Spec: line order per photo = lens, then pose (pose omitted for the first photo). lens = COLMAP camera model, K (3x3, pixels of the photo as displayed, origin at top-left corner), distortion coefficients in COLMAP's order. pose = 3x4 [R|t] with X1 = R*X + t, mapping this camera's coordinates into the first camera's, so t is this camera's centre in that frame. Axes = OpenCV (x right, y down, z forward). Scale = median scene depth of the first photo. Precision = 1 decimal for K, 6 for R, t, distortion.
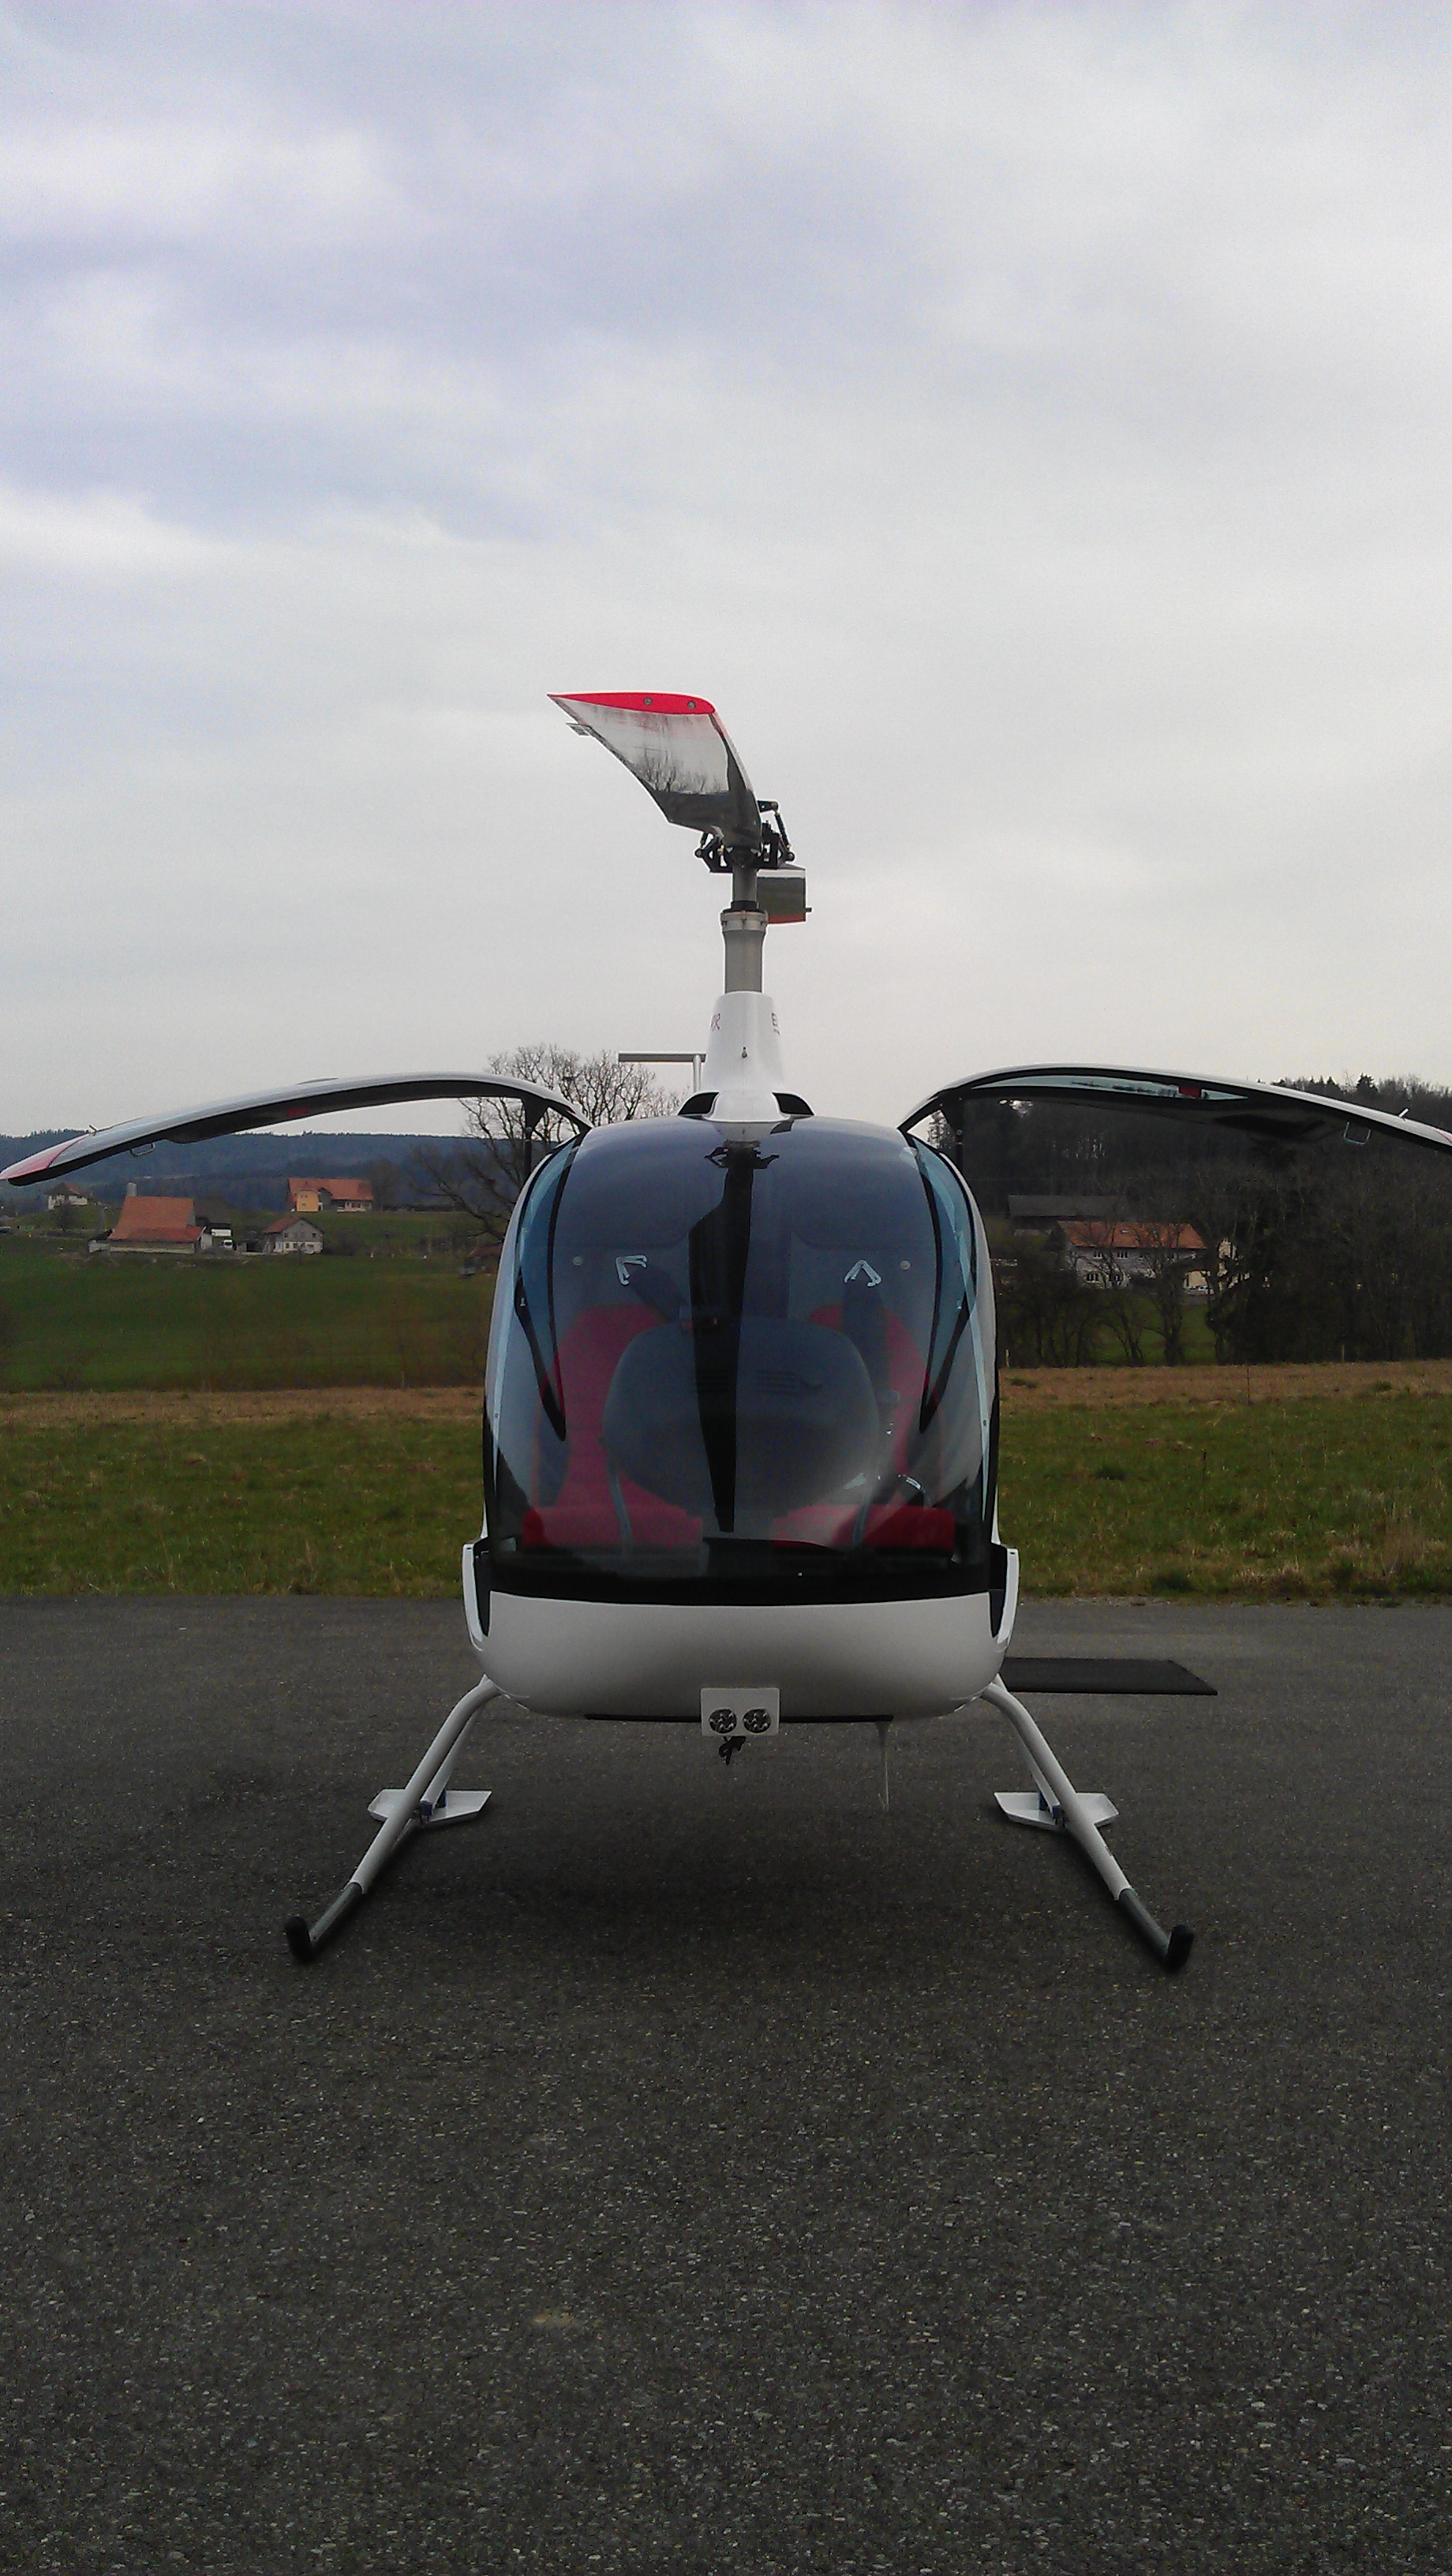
lens RADIAL K [[2734.2, 0, 668.4], [0, 2734.2, 1301.3], [0, 0, 1]] dist [0.009970, 0.000000]
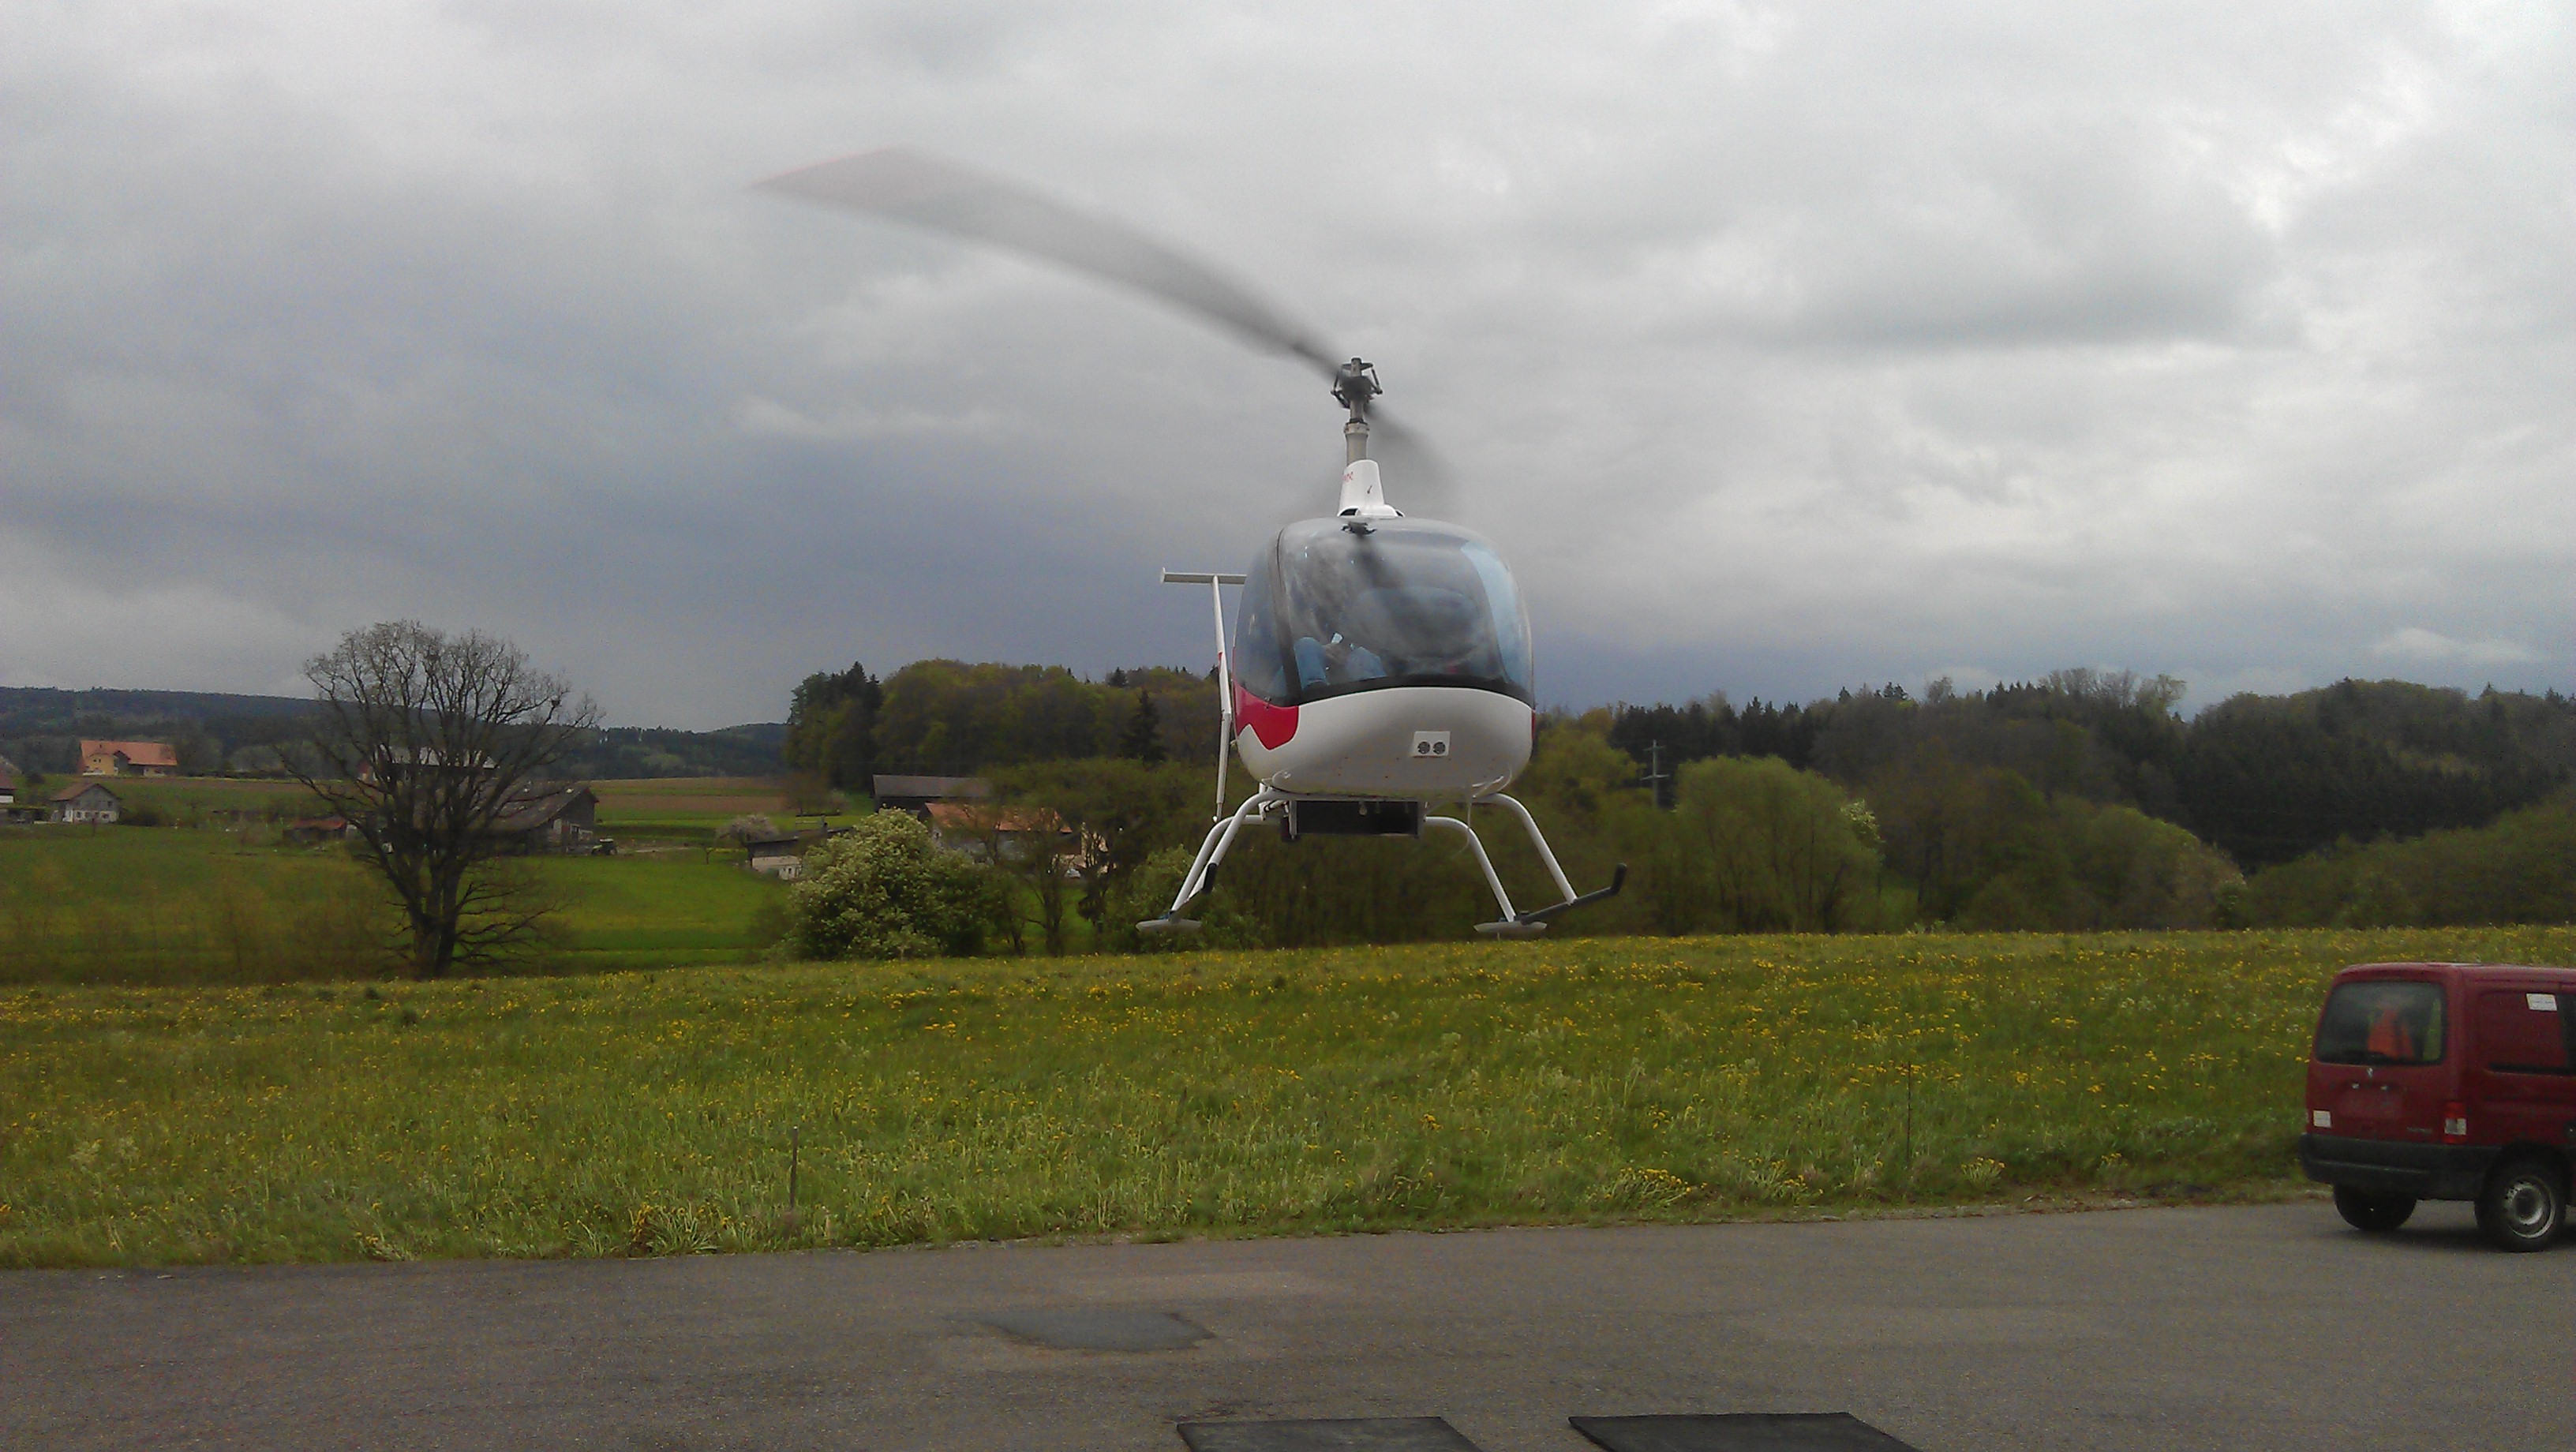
lens RADIAL K [[2734.2, 0, 1399.6], [0, 2734.2, 804.4], [0, 0, 1]] dist [0.009970, 0.000000]
pose [[0.949967, 0.016396, 0.311920, -0.248062], [-0.008160, 0.999583, -0.027692, -0.108183], [-0.312244, 0.023761, 0.949705, -0.404189]]
